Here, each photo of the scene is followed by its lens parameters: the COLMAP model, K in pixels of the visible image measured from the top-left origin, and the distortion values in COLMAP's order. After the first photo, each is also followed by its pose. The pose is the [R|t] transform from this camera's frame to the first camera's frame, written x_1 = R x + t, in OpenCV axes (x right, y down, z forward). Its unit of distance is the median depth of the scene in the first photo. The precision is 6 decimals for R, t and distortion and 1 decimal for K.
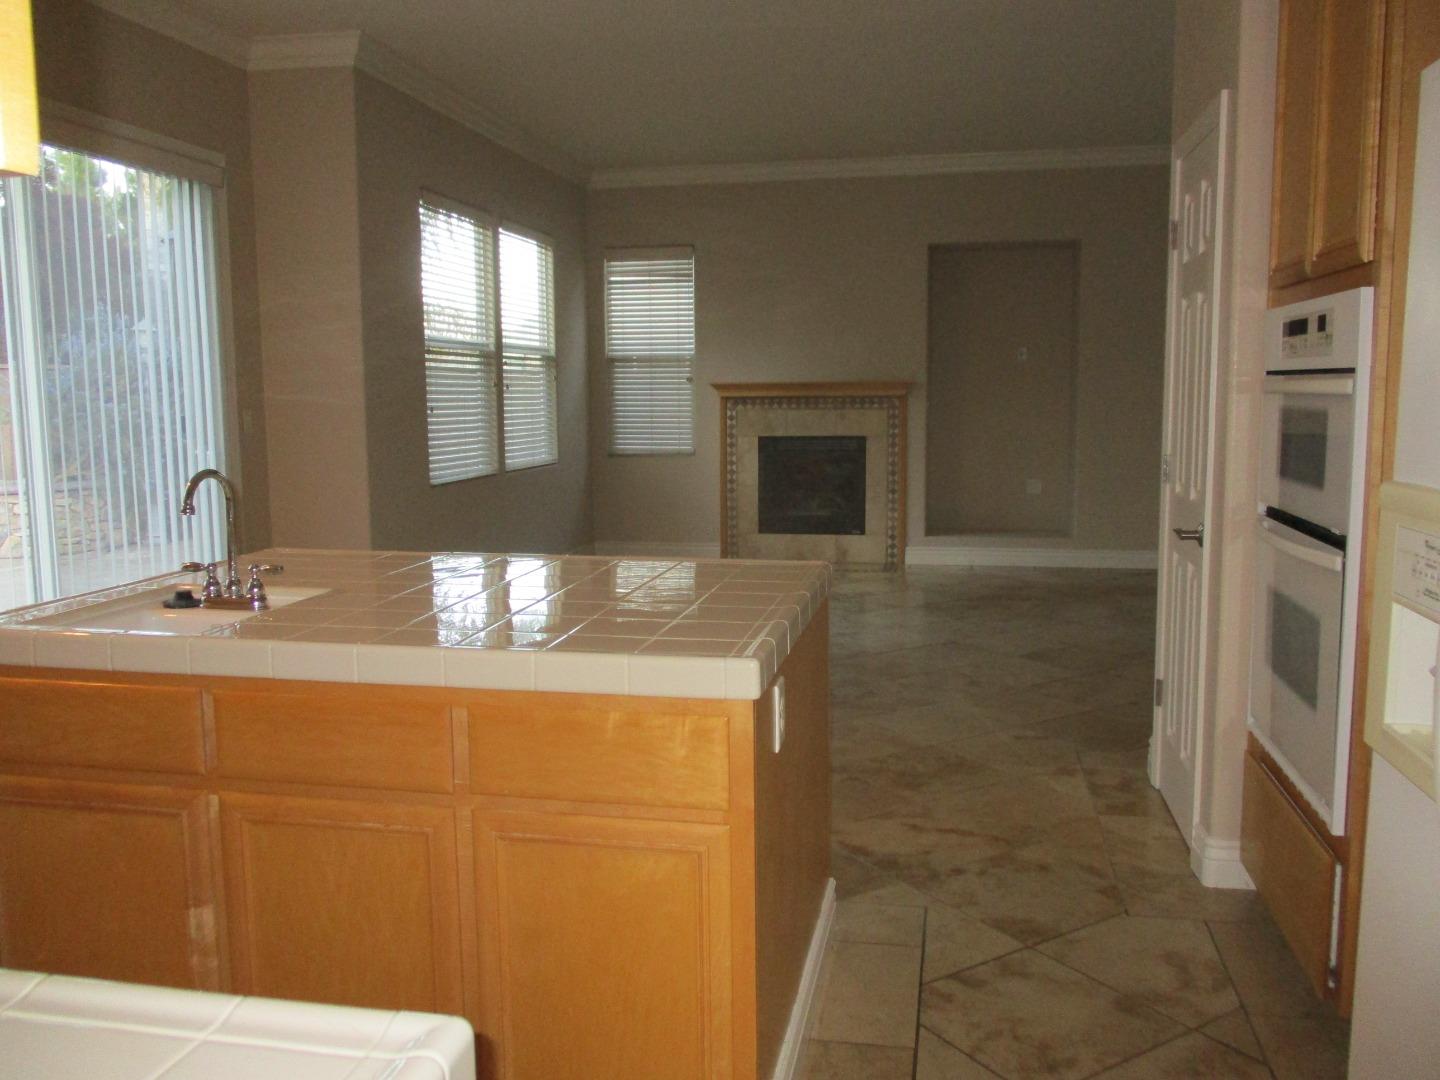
lens RADIAL K [[1196.9, 0, 720.0], [0, 1196.9, 540.0], [0, 0, 1]] dist [-0.003508, 0.000275]
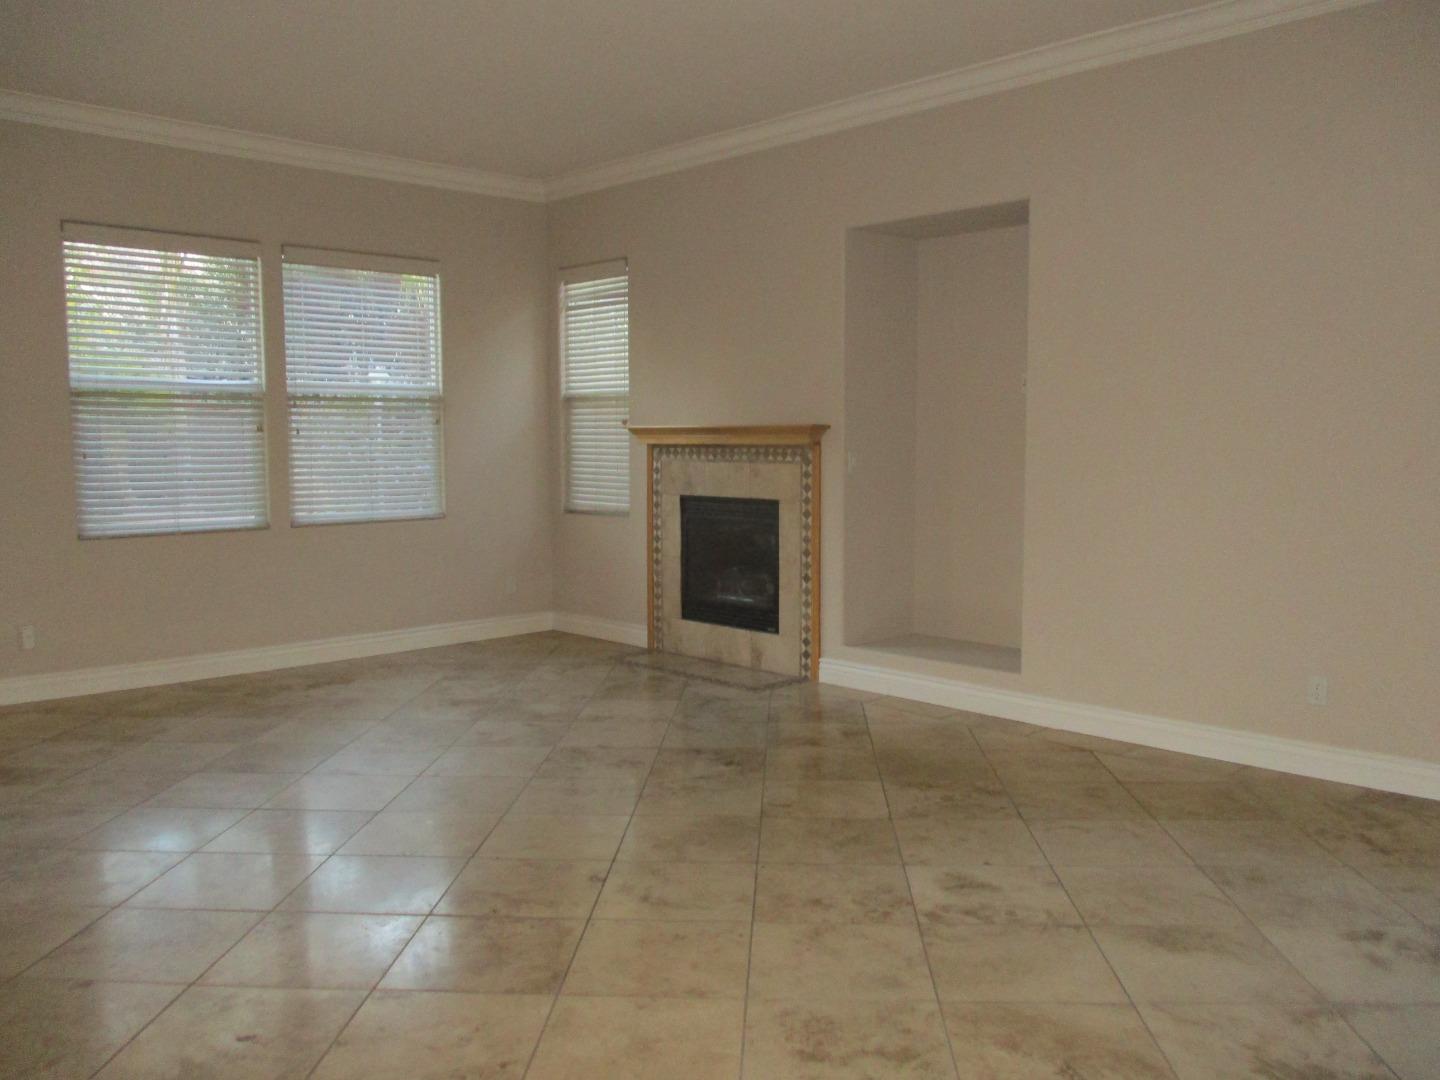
lens RADIAL K [[1202.6, 0, 726.1], [0, 1202.6, 550.7], [0, 0, 1]] dist [-0.036687, 0.010301]
pose [[0.815528, 0.060265, -0.575571, 0.517882], [-0.071030, 0.997467, 0.003797, -0.056385], [0.574342, 0.037786, 0.817743, 0.383303]]
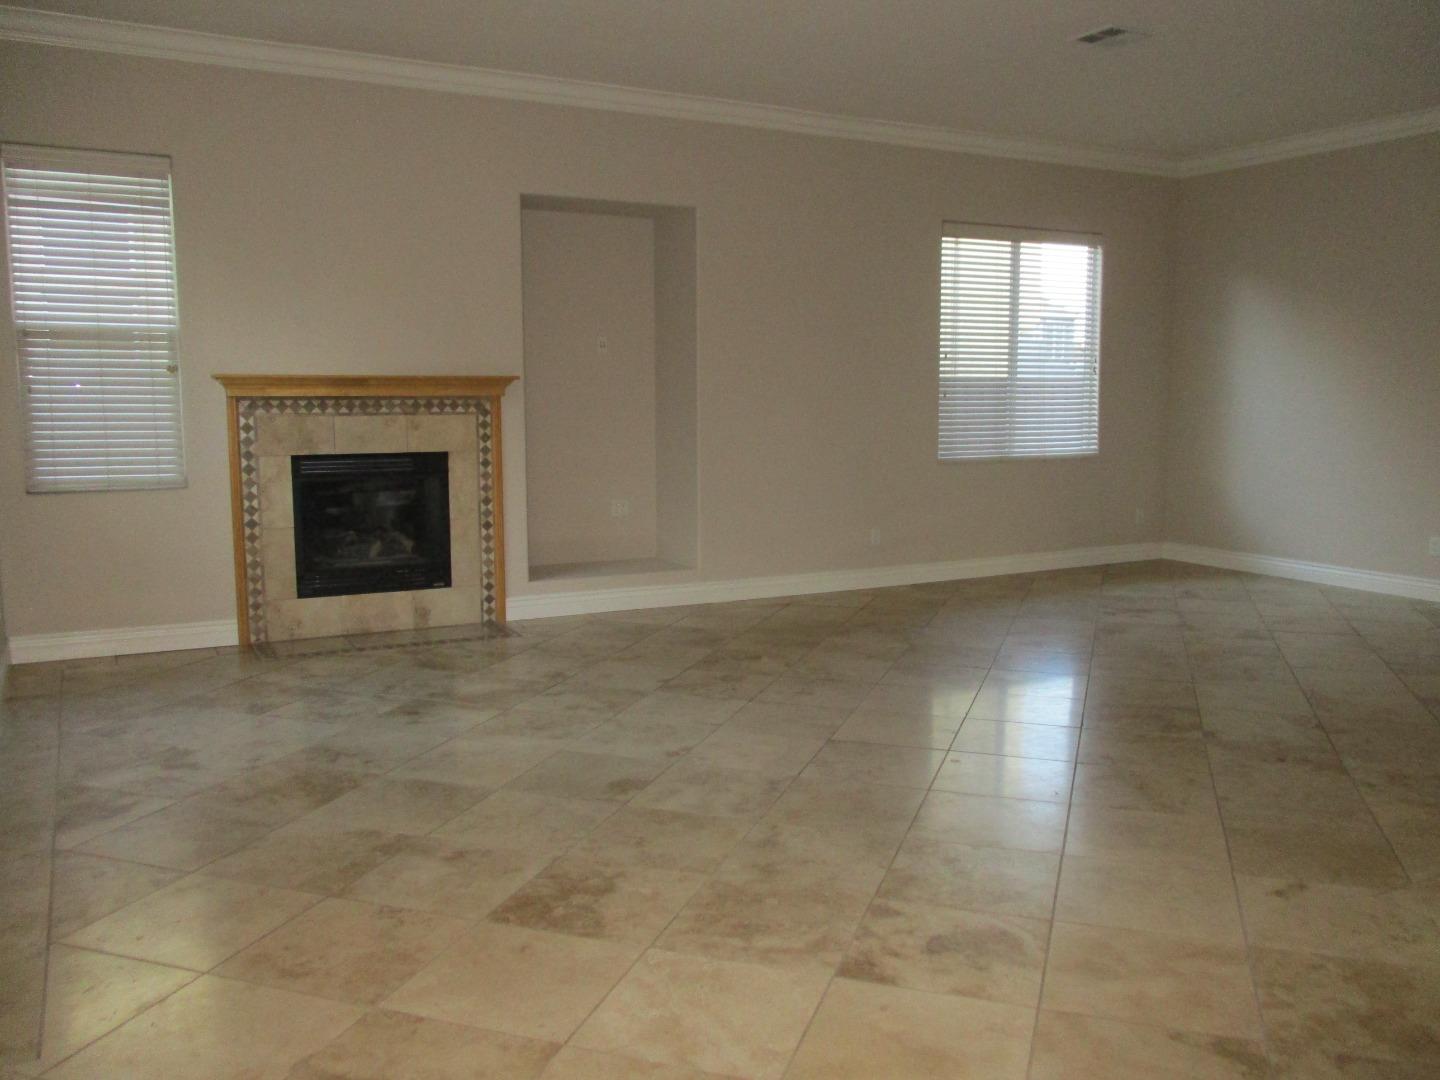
lens RADIAL K [[1196.9, 0, 720.0], [0, 1196.9, 540.0], [0, 0, 1]] dist [-0.003508, 0.000275]
pose [[0.777098, -0.068186, 0.625676, -0.207761], [0.070413, 0.997292, 0.021231, -0.037082], [-0.625429, 0.027557, 0.779794, 0.331521]]
